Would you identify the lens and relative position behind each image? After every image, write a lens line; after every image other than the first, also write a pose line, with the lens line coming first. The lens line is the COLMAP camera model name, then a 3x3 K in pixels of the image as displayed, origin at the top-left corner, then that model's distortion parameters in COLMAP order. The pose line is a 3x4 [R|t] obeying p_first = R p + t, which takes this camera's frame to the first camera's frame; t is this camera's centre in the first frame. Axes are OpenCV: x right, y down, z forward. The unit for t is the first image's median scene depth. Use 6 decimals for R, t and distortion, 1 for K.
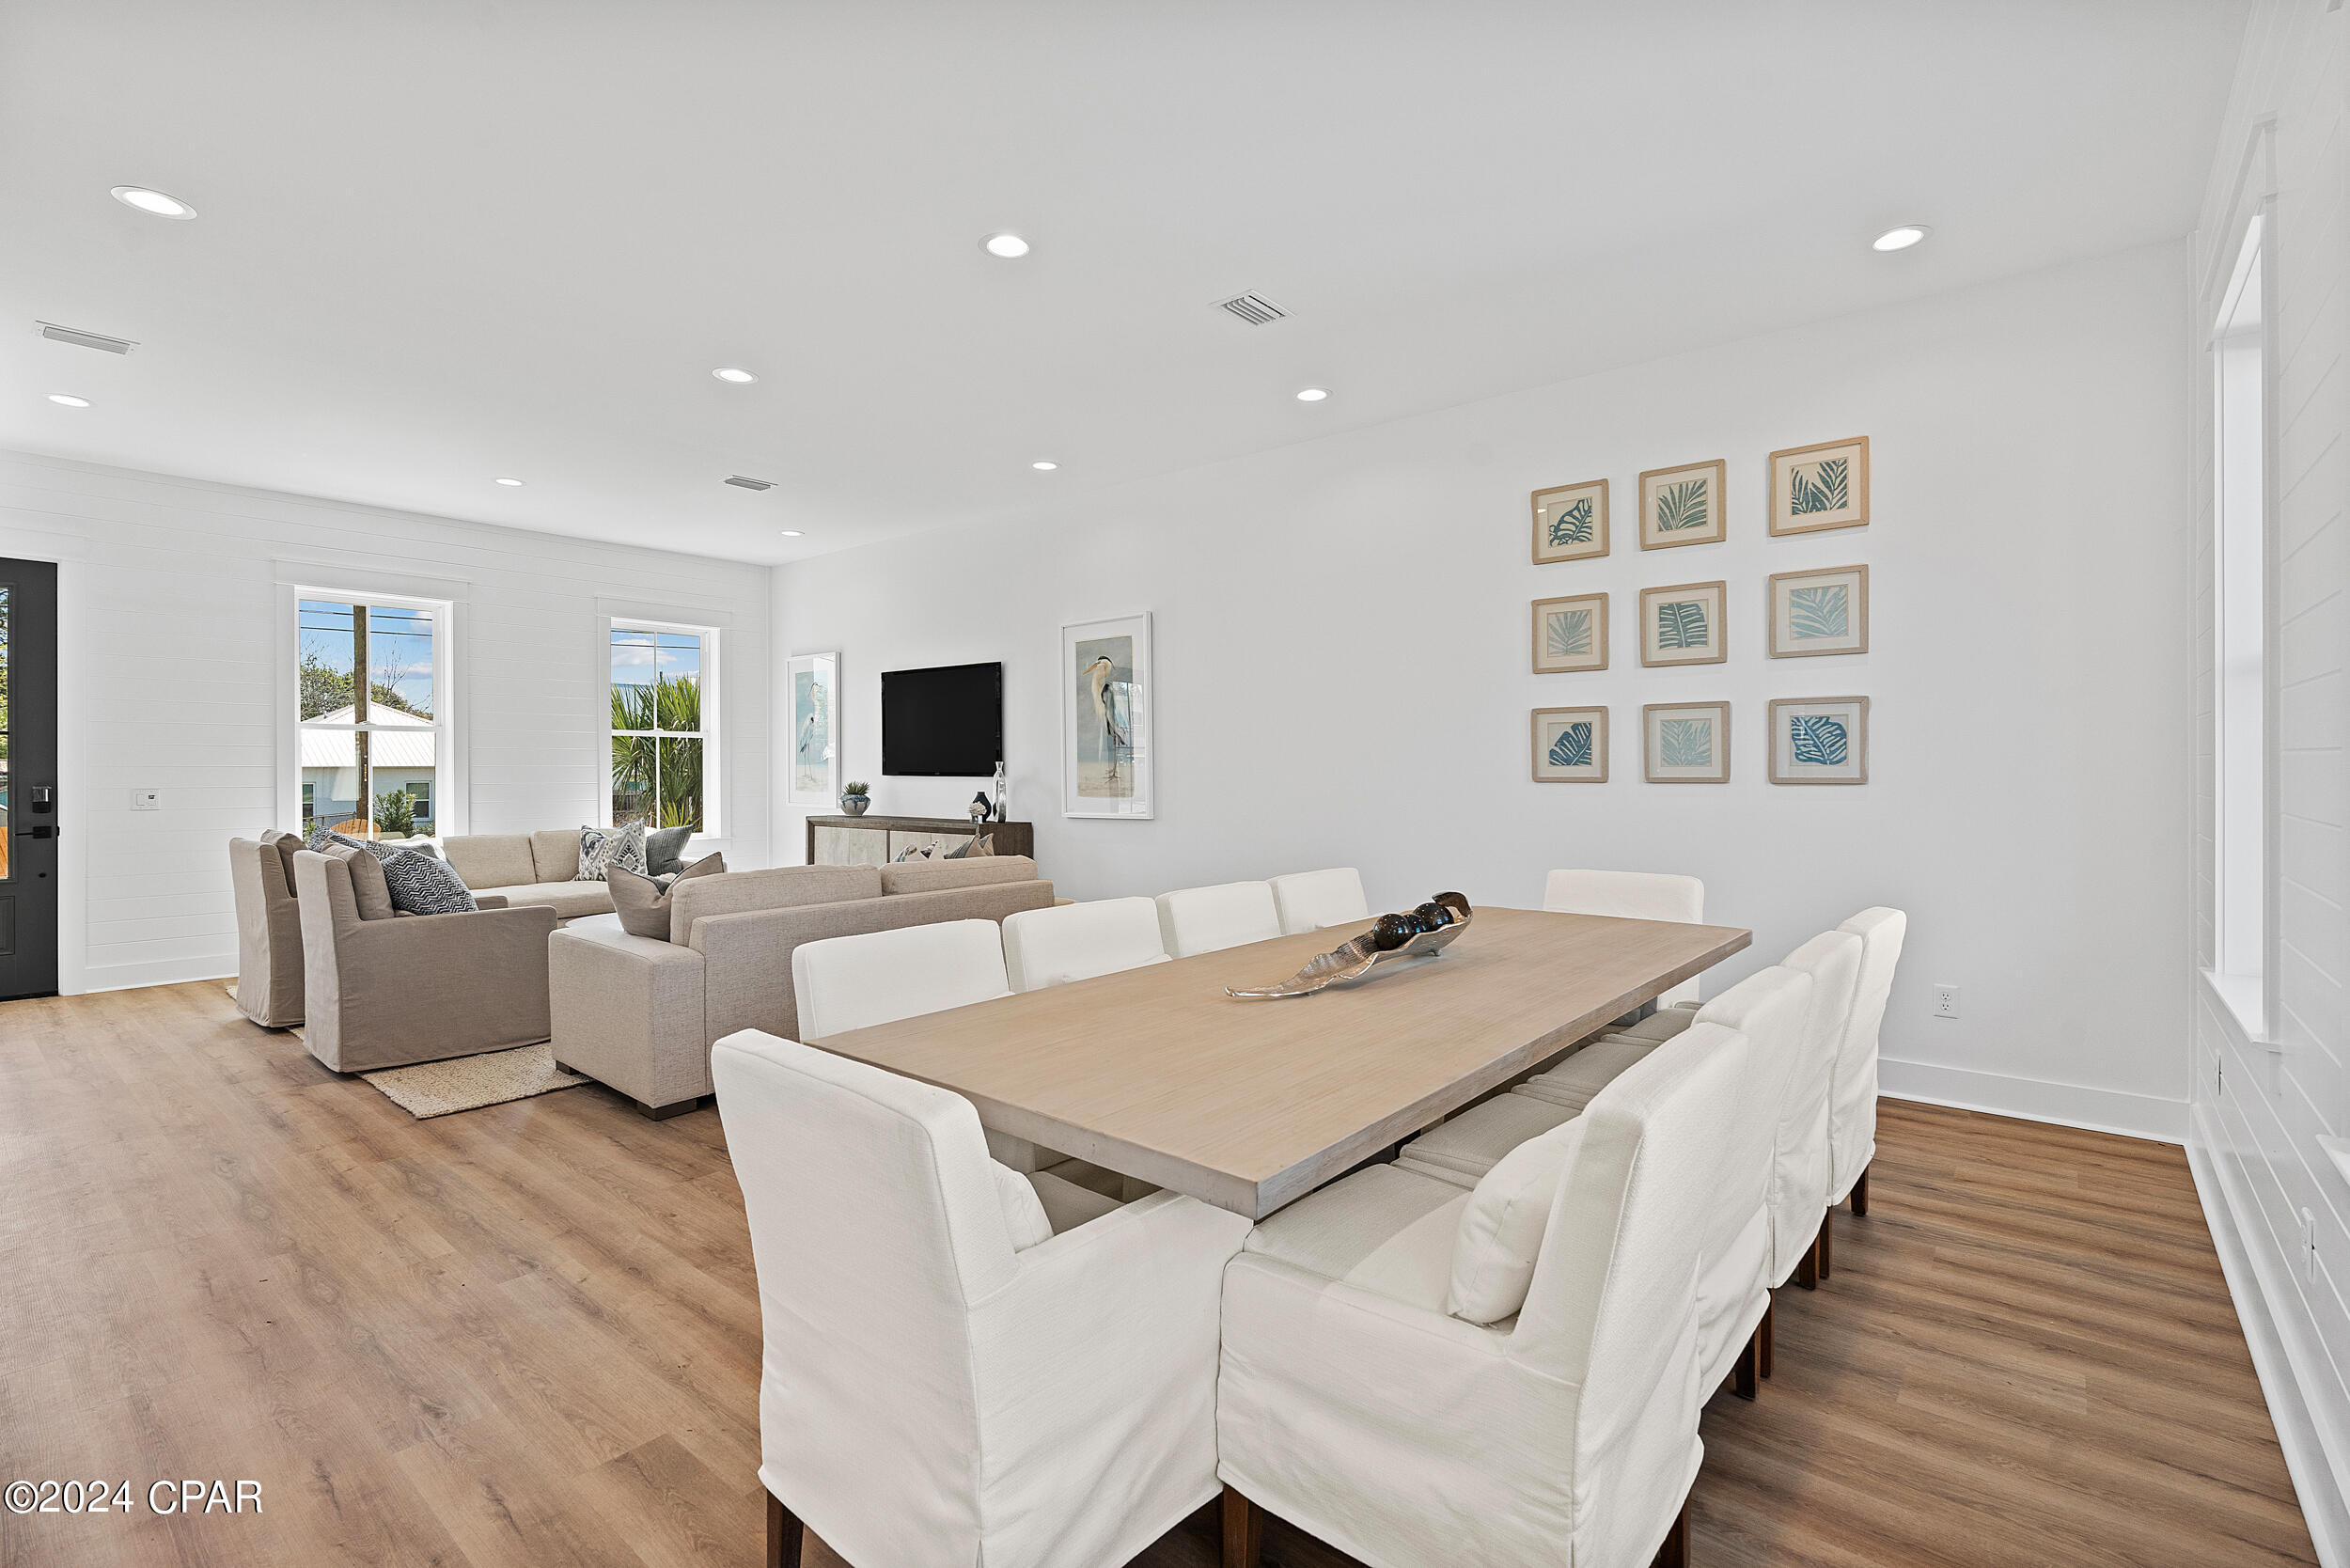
lens RADIAL K [[1056.5, 0, 1187.1], [0, 1056.5, 771.4], [0, 0, 1]] dist [-0.005988, 0.002350]
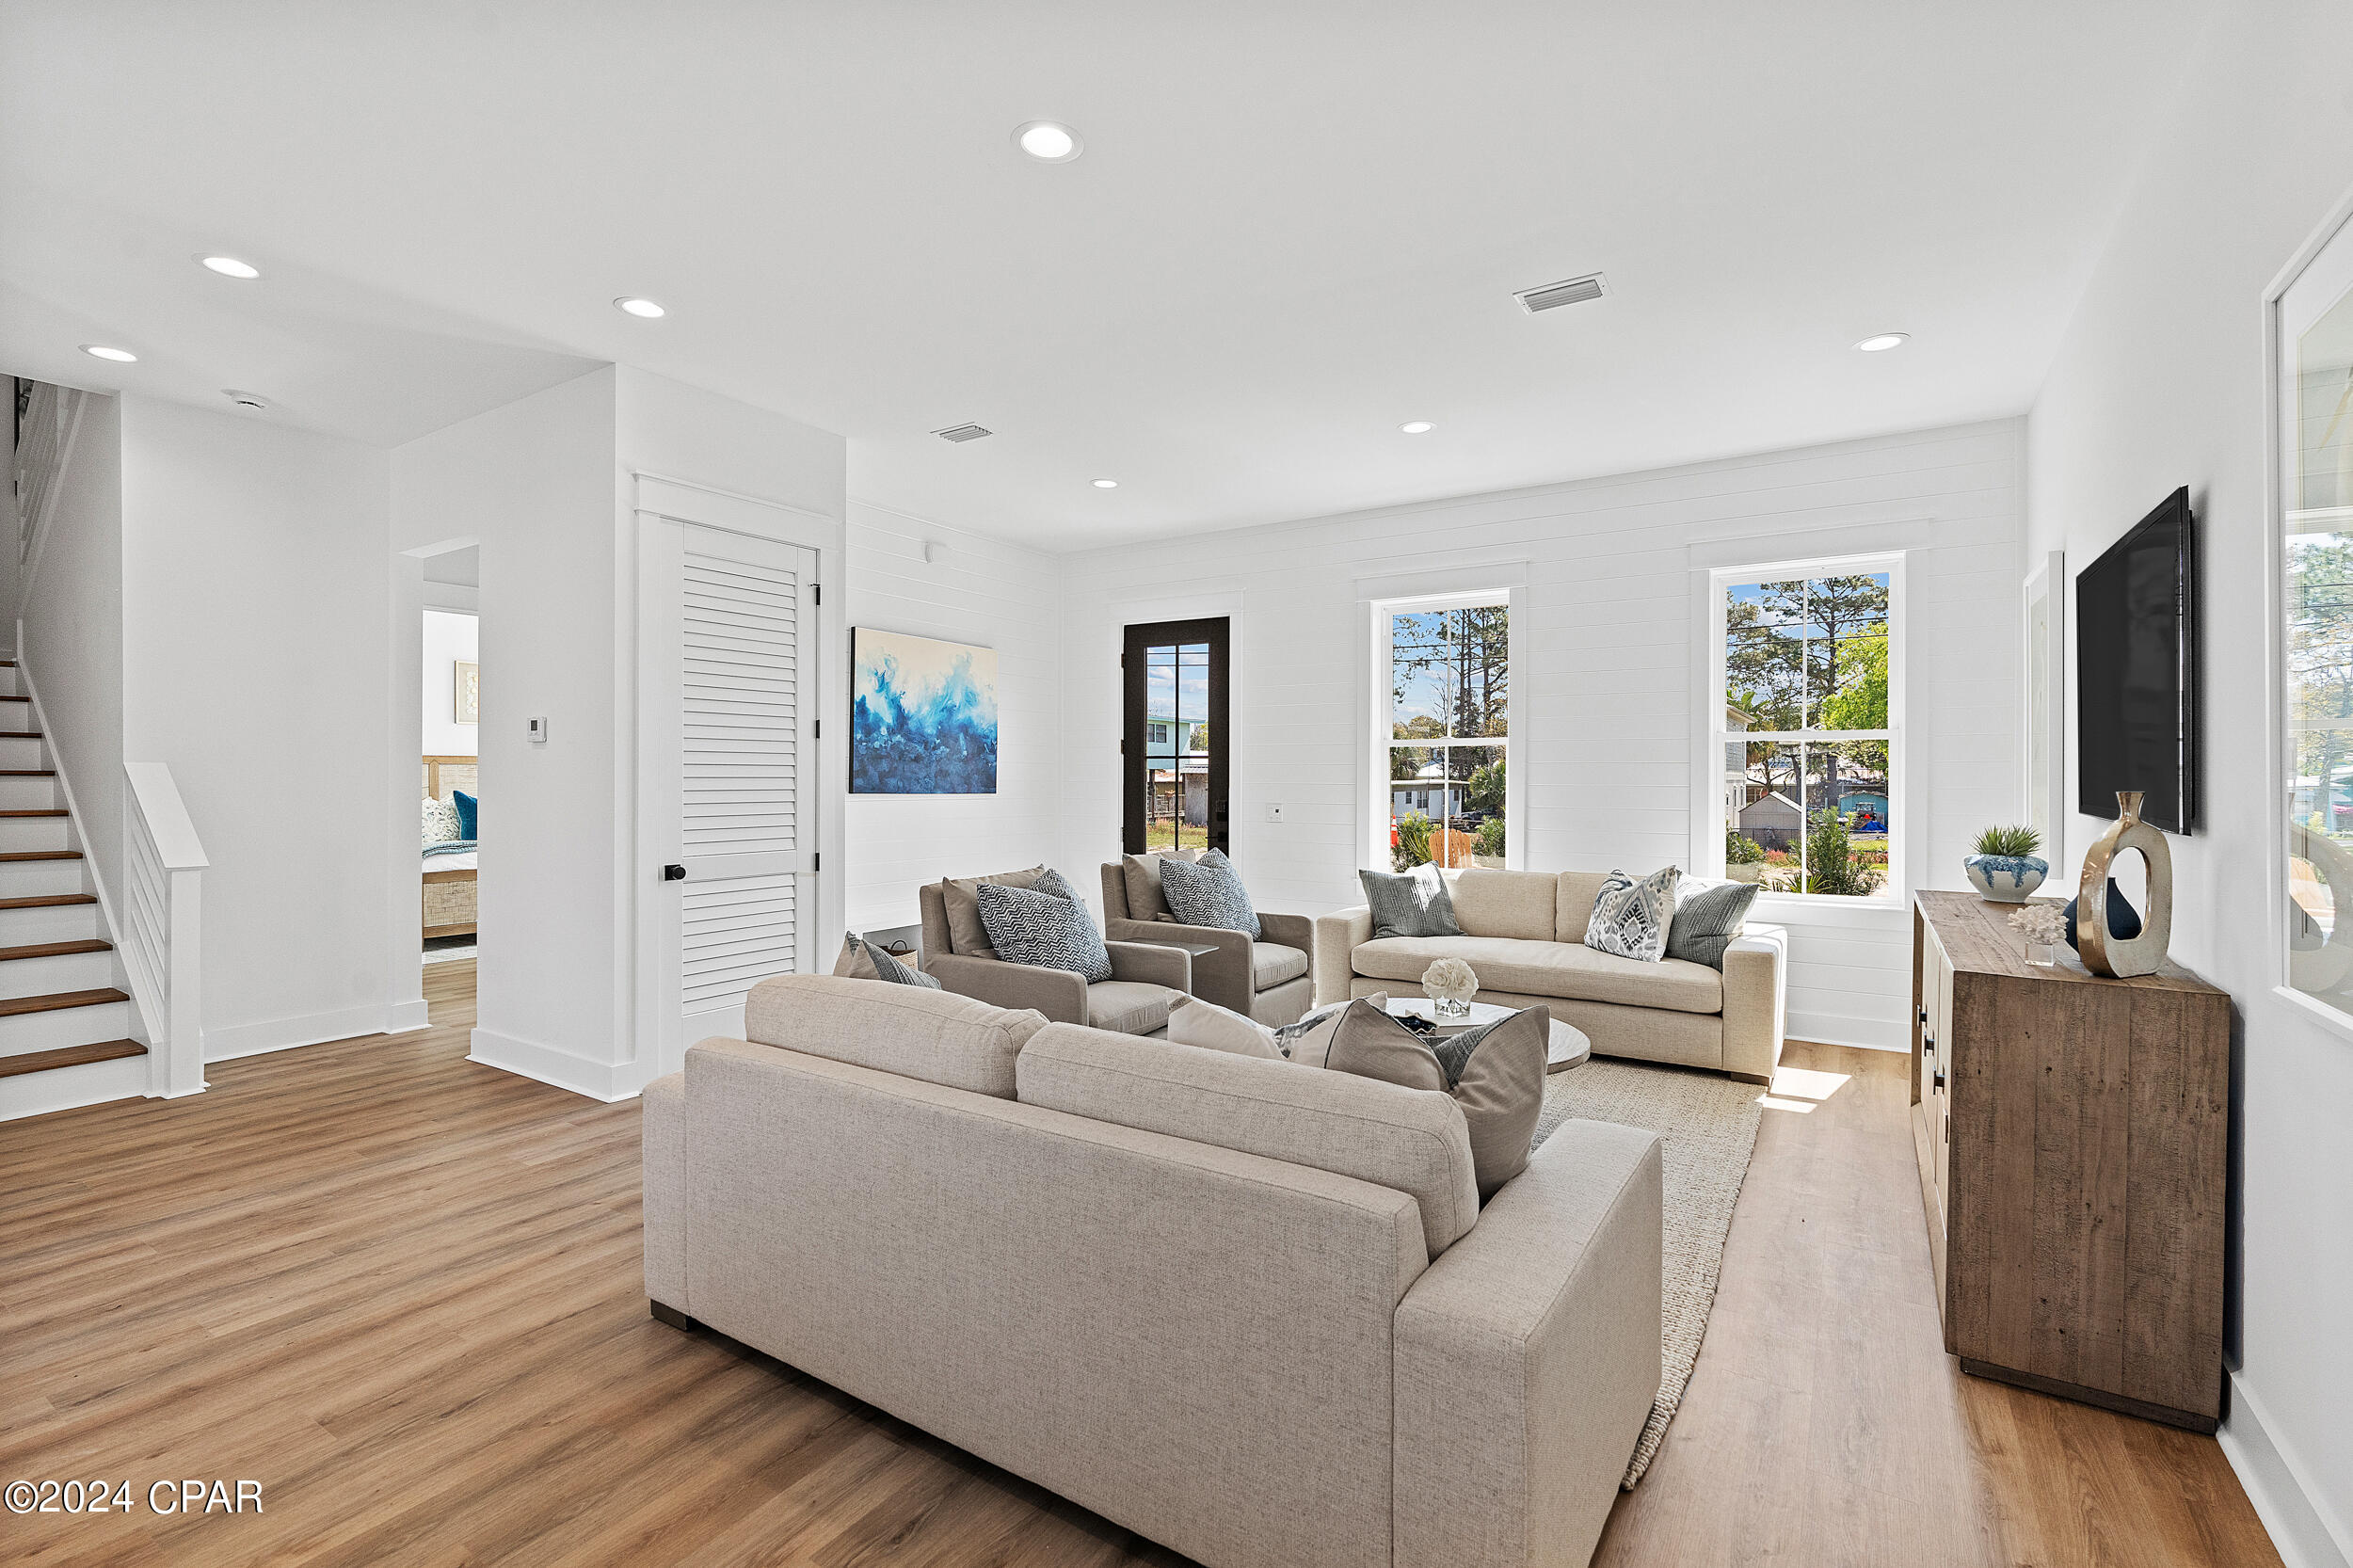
lens RADIAL K [[1057.8, 0, 1168.5], [0, 1057.8, 788.7], [0, 0, 1]] dist [-0.005988, 0.002350]
pose [[0.115862, 0.015317, -0.993147, 0.176313], [-0.003881, 0.999880, 0.014968, -0.021408], [0.993258, 0.002121, 0.115908, 1.005652]]
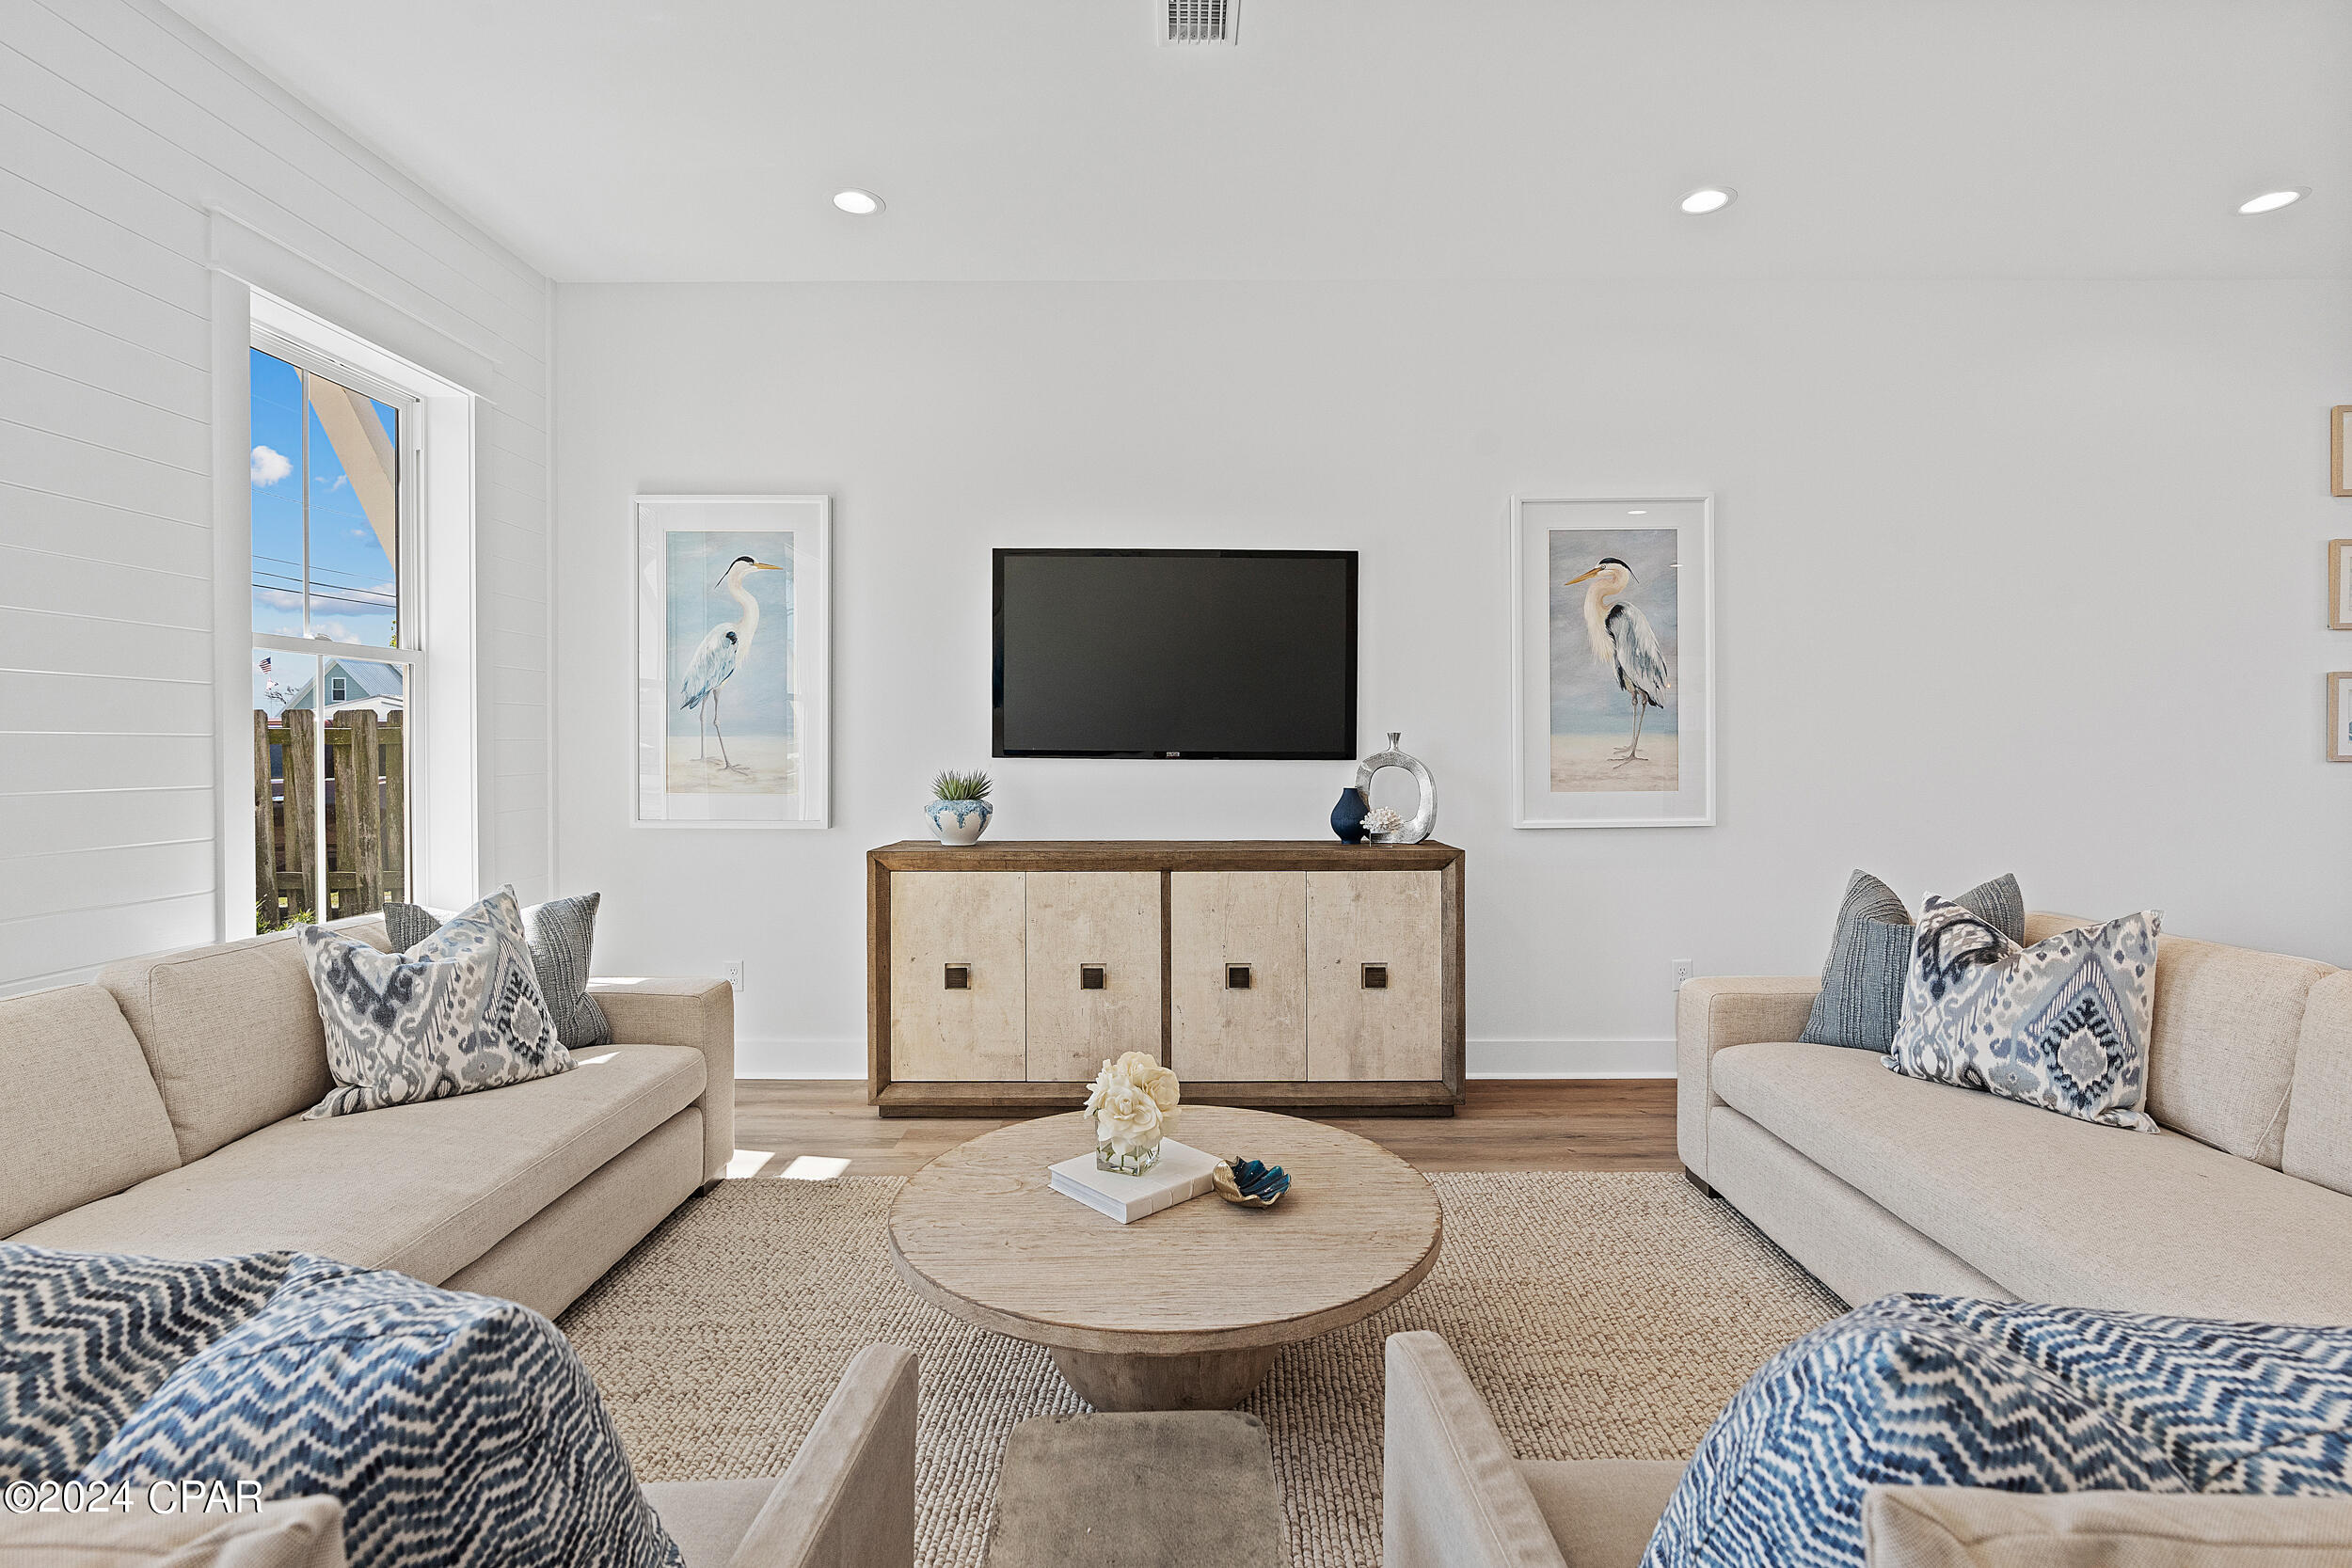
lens RADIAL K [[1057.3, 0, 1183.4], [0, 1057.3, 763.6], [0, 0, 1]] dist [-0.005988, 0.002350]
pose [[0.776685, -0.008813, 0.629827, -0.919391], [0.001548, 0.999926, 0.012083, 0.000545], [-0.629887, -0.008410, 0.776641, 0.968822]]
